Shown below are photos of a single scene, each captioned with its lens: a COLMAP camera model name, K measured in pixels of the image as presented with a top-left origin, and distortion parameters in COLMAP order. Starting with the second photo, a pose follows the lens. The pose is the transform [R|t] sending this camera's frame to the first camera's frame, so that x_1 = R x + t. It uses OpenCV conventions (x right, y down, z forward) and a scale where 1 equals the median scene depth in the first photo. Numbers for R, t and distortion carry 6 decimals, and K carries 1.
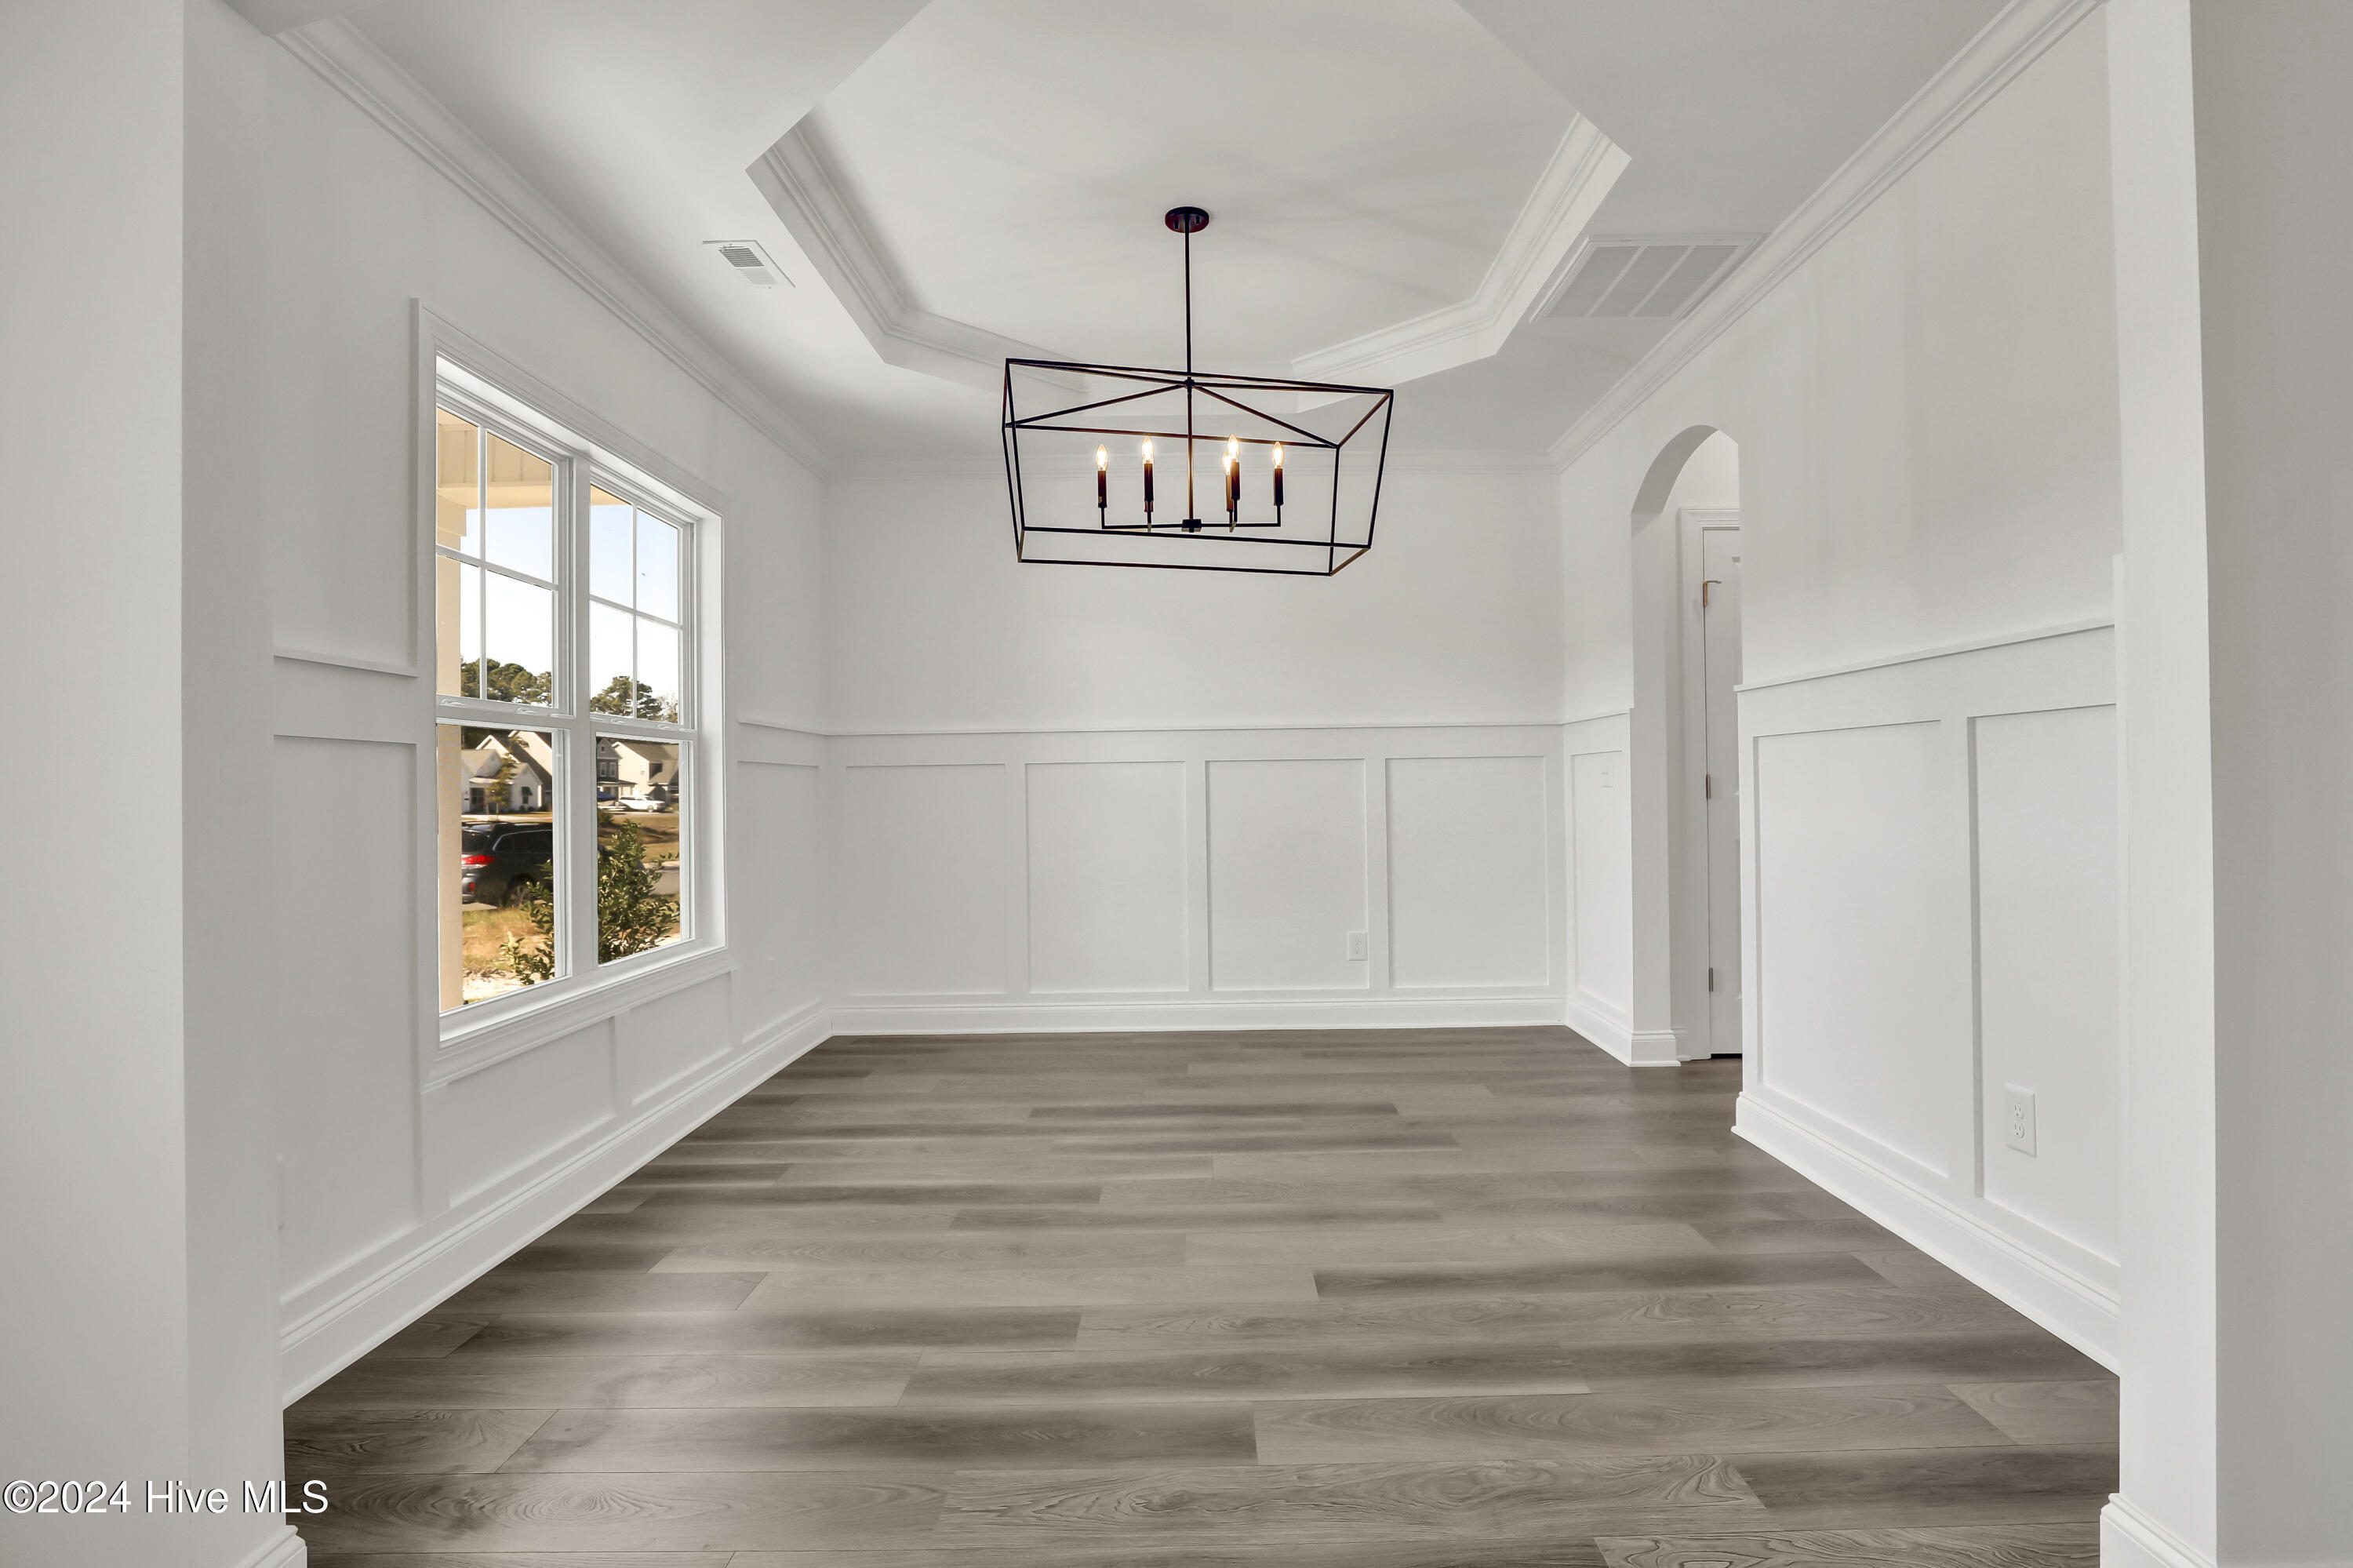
lens RADIAL K [[1189.6, 0, 1242.5], [0, 1189.6, 767.9], [0, 0, 1]] dist [-0.003697, 0.000519]
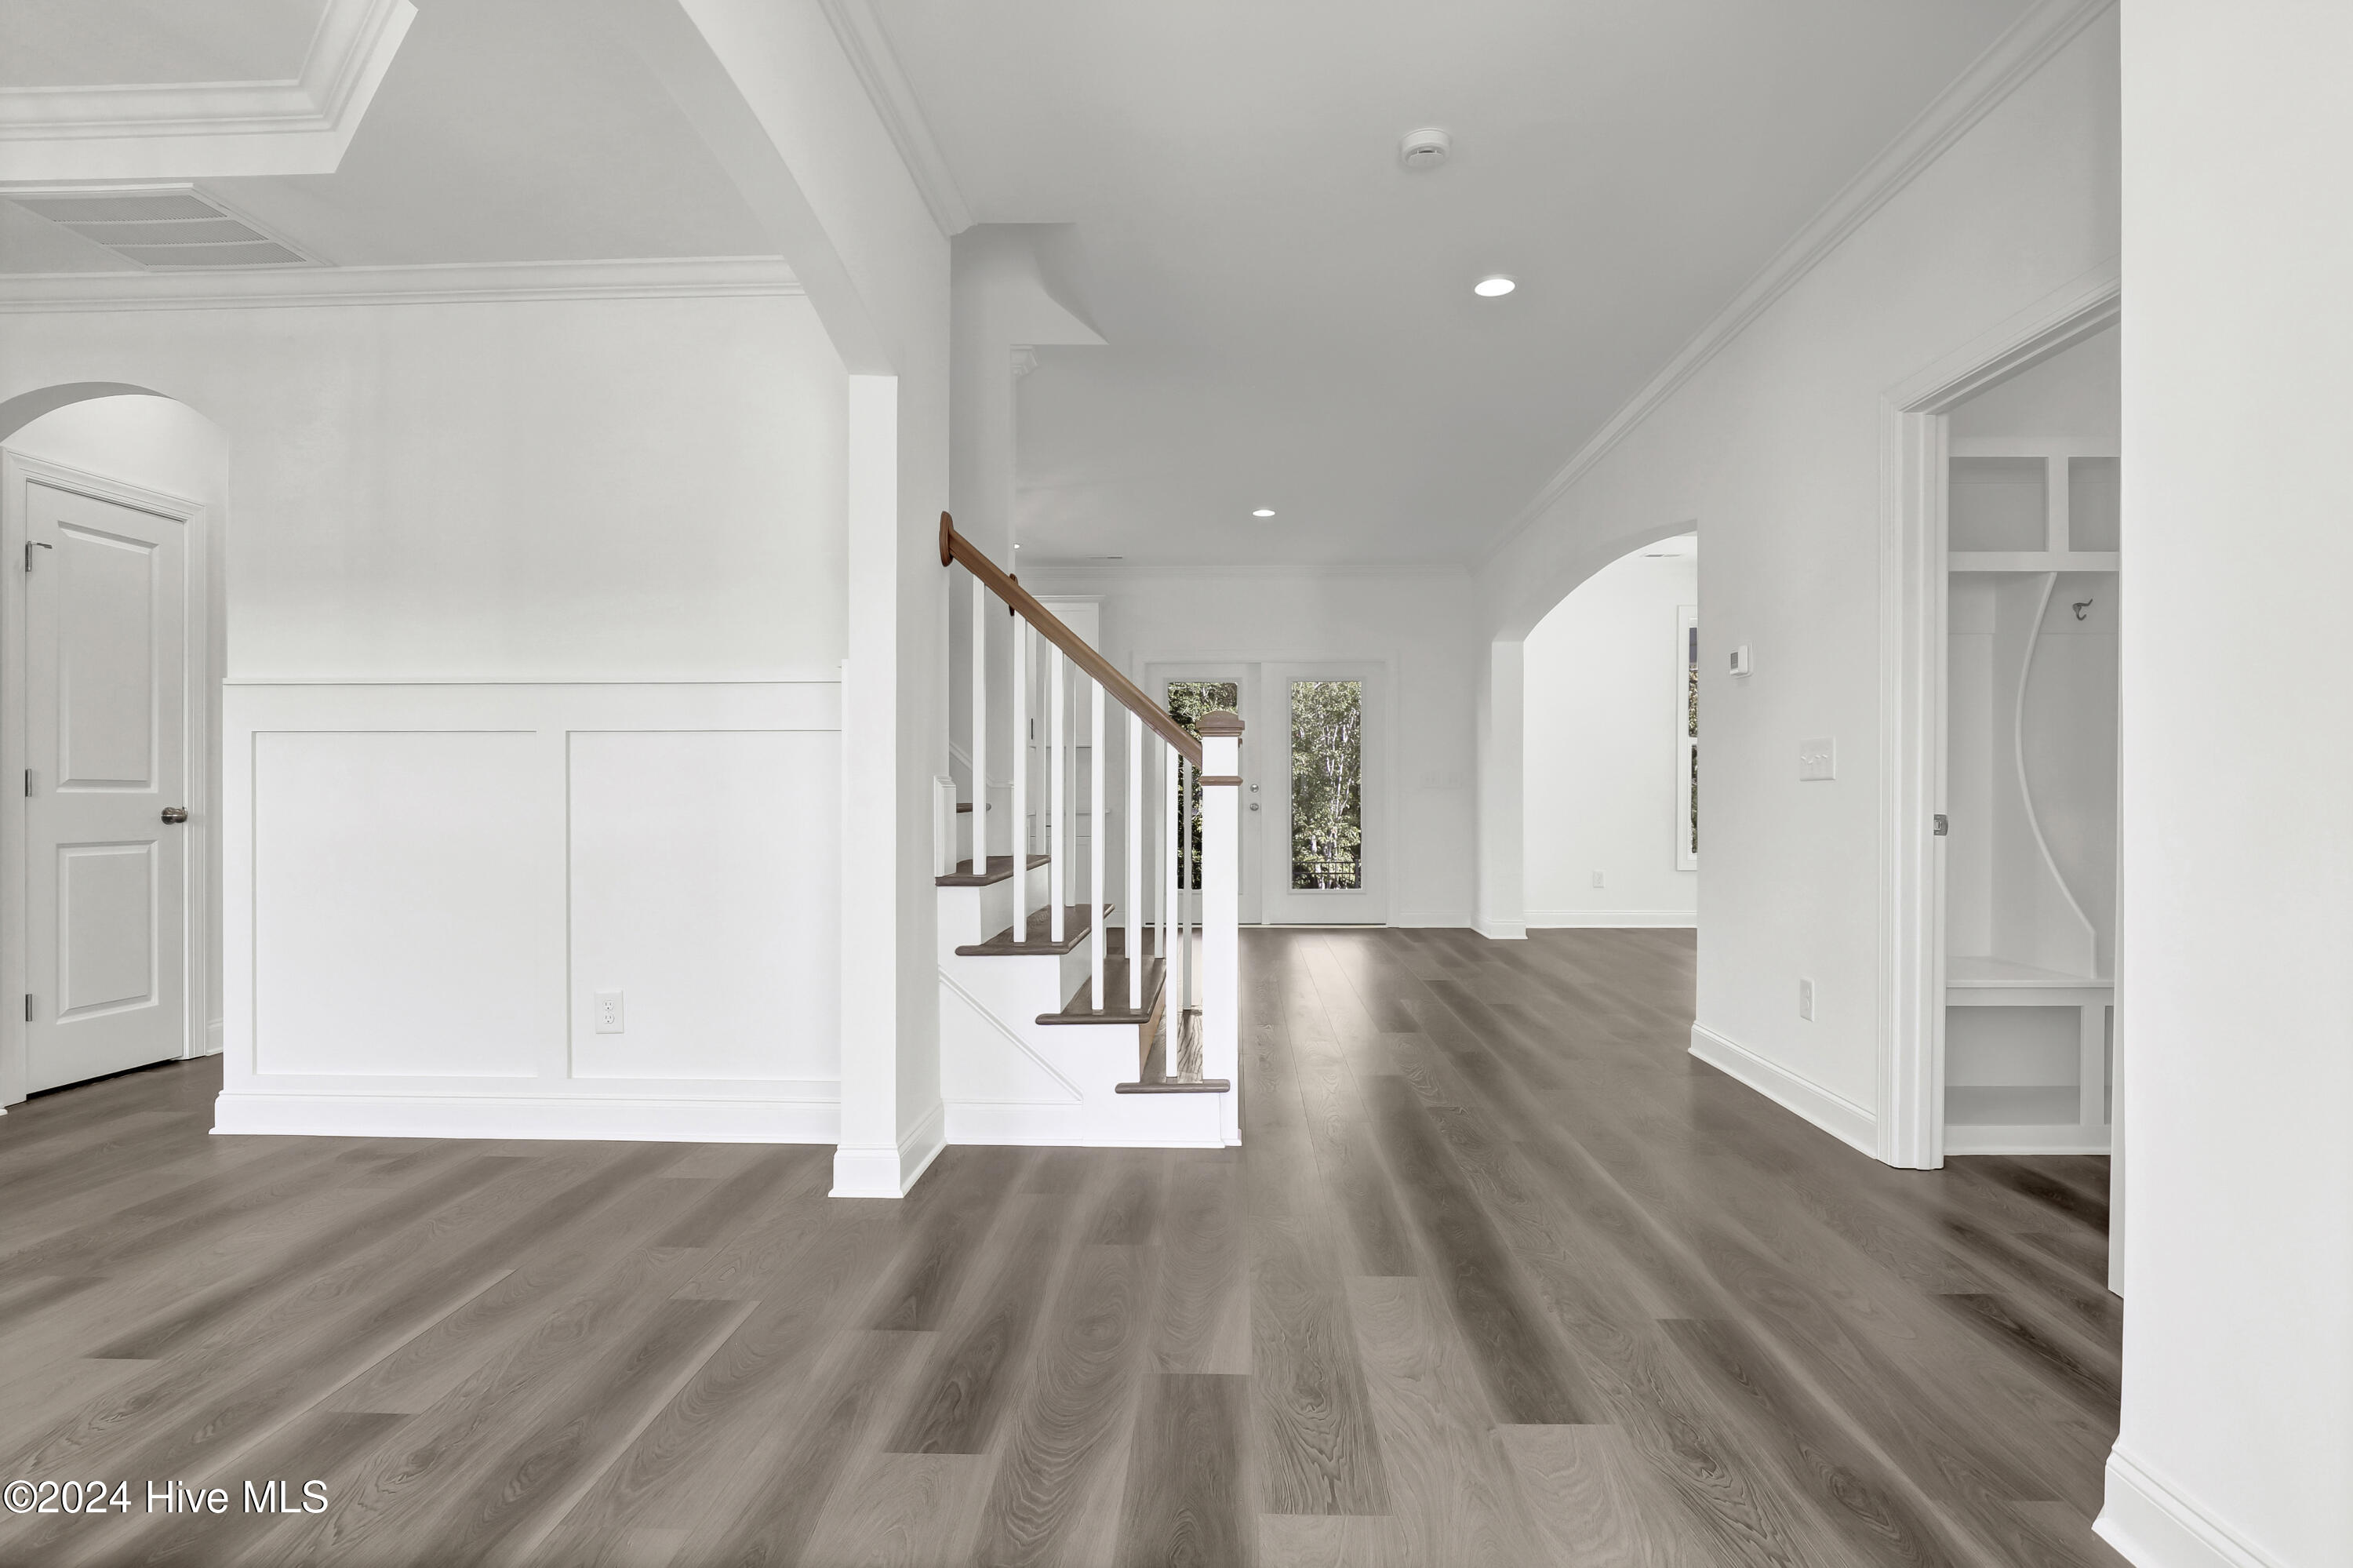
lens RADIAL K [[1189.6, 0, 1172.6], [0, 1189.6, 794.1], [0, 0, 1]] dist [-0.003697, 0.000519]
pose [[0.077894, 0.008034, 0.996929, -0.739240], [-0.016225, 0.999845, -0.006790, 0.030337], [-0.996830, -0.015646, 0.078013, 0.205307]]
